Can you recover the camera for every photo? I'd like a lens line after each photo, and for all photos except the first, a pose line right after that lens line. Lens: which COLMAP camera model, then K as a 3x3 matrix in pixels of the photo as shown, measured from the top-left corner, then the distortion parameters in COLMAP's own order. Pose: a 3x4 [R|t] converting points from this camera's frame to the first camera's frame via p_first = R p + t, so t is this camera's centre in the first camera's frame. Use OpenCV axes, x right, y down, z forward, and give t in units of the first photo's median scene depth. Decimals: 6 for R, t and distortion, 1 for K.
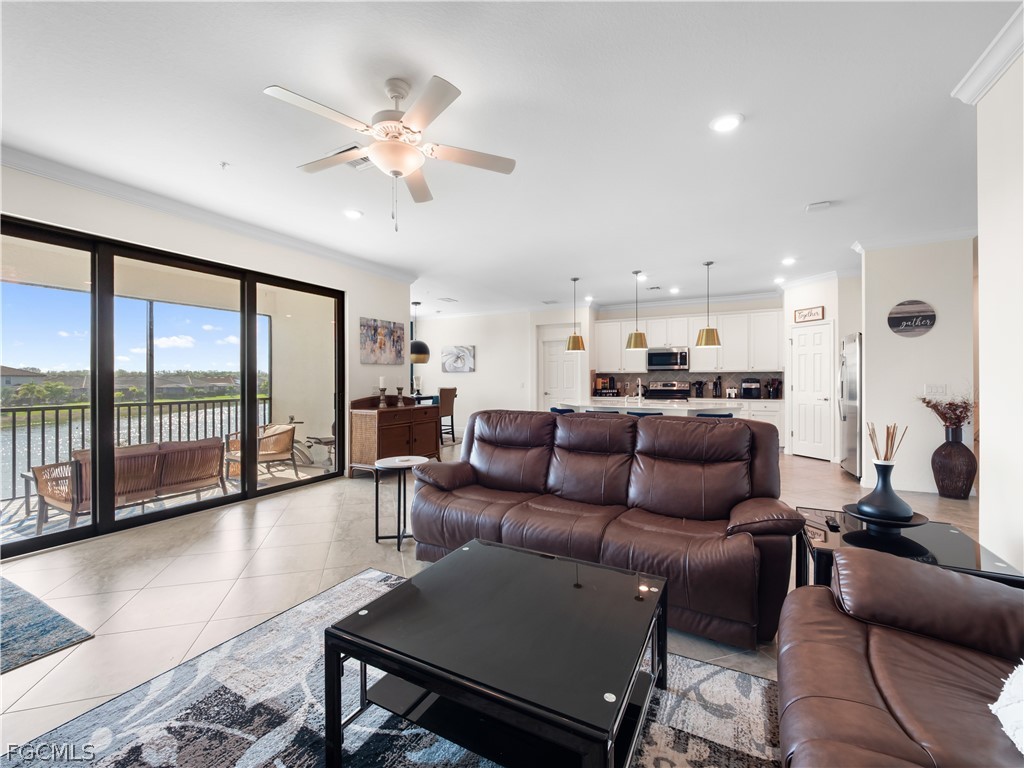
lens RADIAL K [[435.0, 0, 501.1], [0, 435.0, 375.7], [0, 0, 1]] dist [-0.003725, -0.000054]
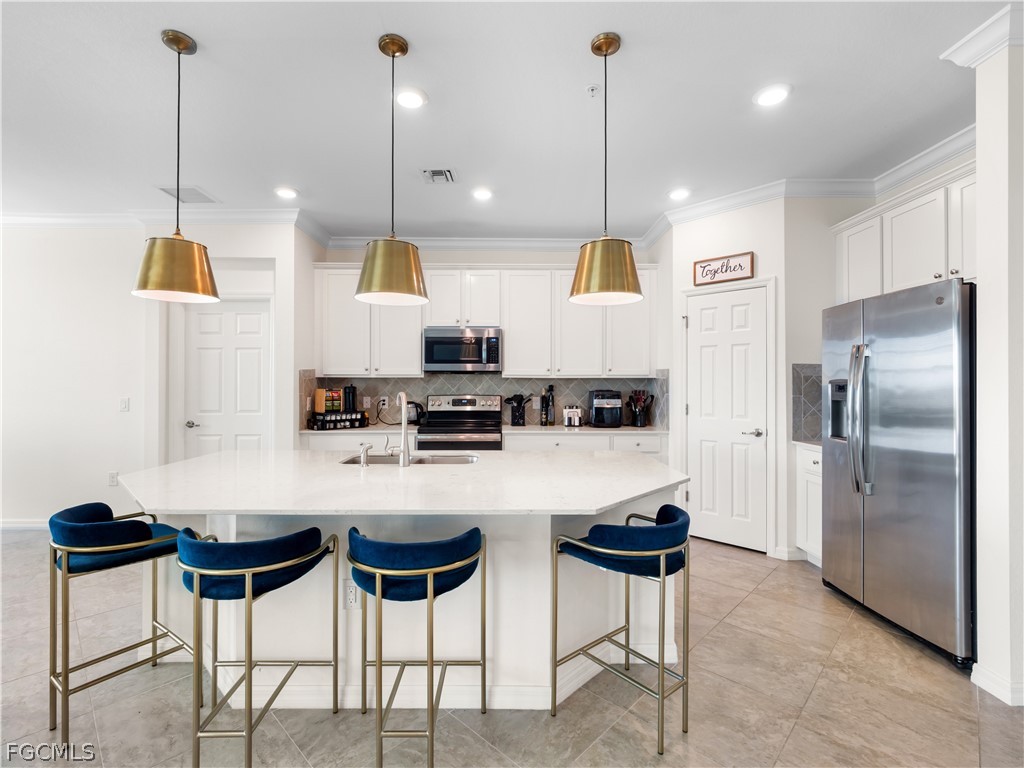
lens RADIAL K [[472.6, 0, 504.3], [0, 472.6, 380.0], [0, 0, 1]] dist [0.010716, -0.000885]
pose [[0.875721, 0.008871, 0.482736, 0.200093], [-0.007755, 0.999961, -0.004307, -0.003184], [-0.482756, 0.000028, 0.875755, 0.615072]]
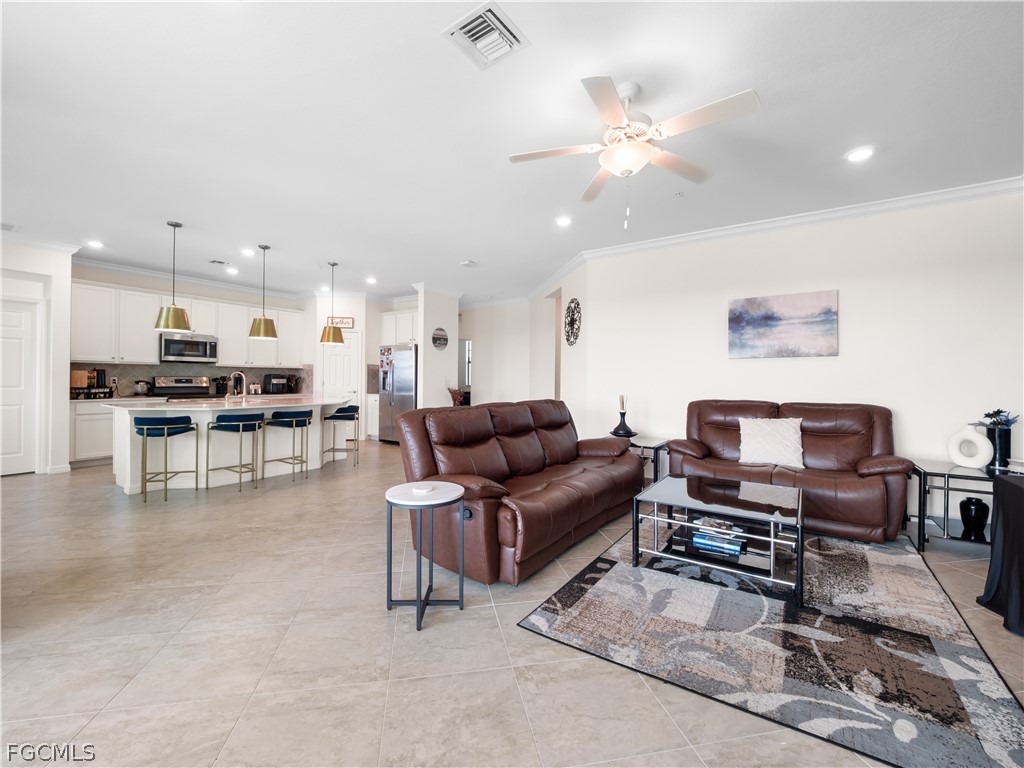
lens RADIAL K [[435.0, 0, 507.6], [0, 435.0, 378.6], [0, 0, 1]] dist [-0.003725, -0.000054]
pose [[0.097253, 0.003404, 0.995254, -0.446604], [-0.018684, 0.999824, -0.001594, 0.009148], [-0.995084, -0.018440, 0.097300, 0.406133]]
